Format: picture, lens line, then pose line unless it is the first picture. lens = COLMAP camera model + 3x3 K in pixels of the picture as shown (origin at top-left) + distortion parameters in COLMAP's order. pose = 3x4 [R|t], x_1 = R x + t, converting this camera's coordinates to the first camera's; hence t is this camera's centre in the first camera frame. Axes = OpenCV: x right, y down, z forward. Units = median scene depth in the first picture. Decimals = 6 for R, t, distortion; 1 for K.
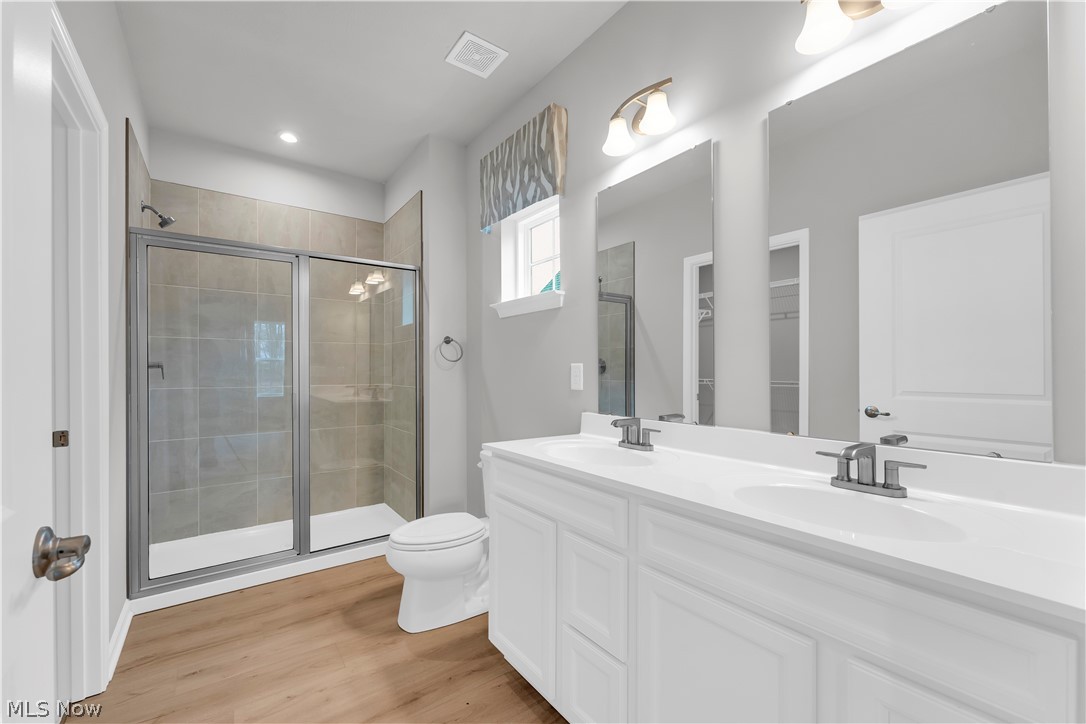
lens RADIAL K [[440.1, 0, 536.1], [0, 440.1, 368.6], [0, 0, 1]] dist [-0.001370, -0.000629]
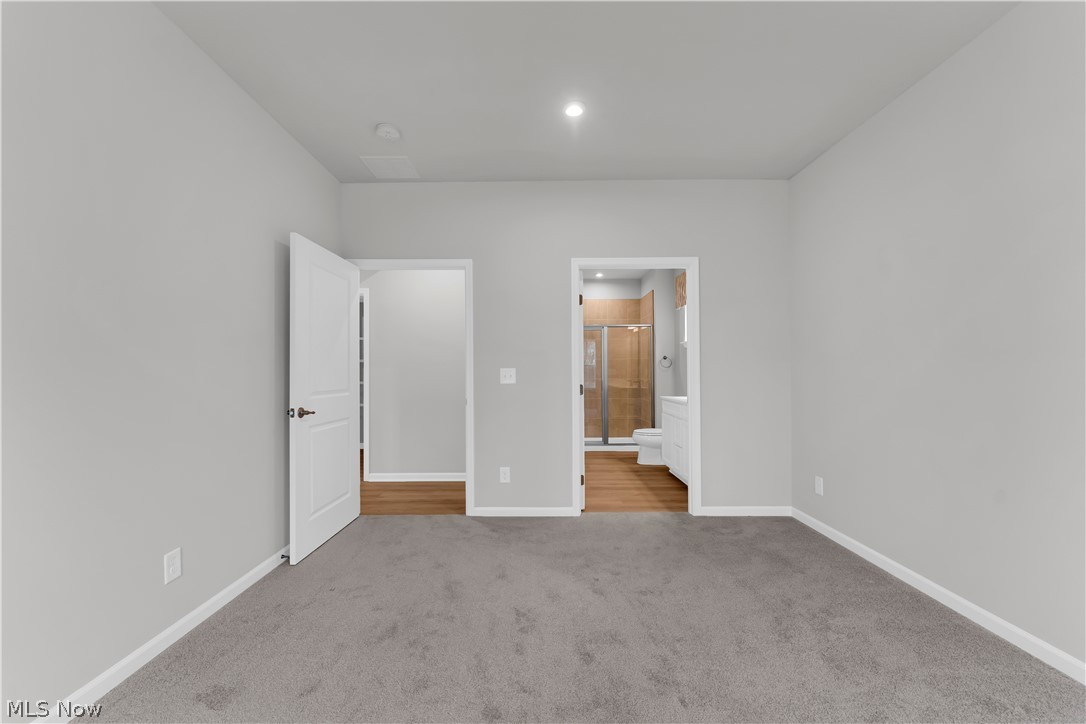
lens RADIAL K [[440.1, 0, 536.1], [0, 440.1, 368.6], [0, 0, 1]] dist [-0.001370, -0.000629]
pose [[0.801696, -0.005624, -0.597705, 0.583187], [0.003956, 0.999984, -0.004103, -0.005408], [0.597718, 0.000925, 0.801706, -1.110900]]
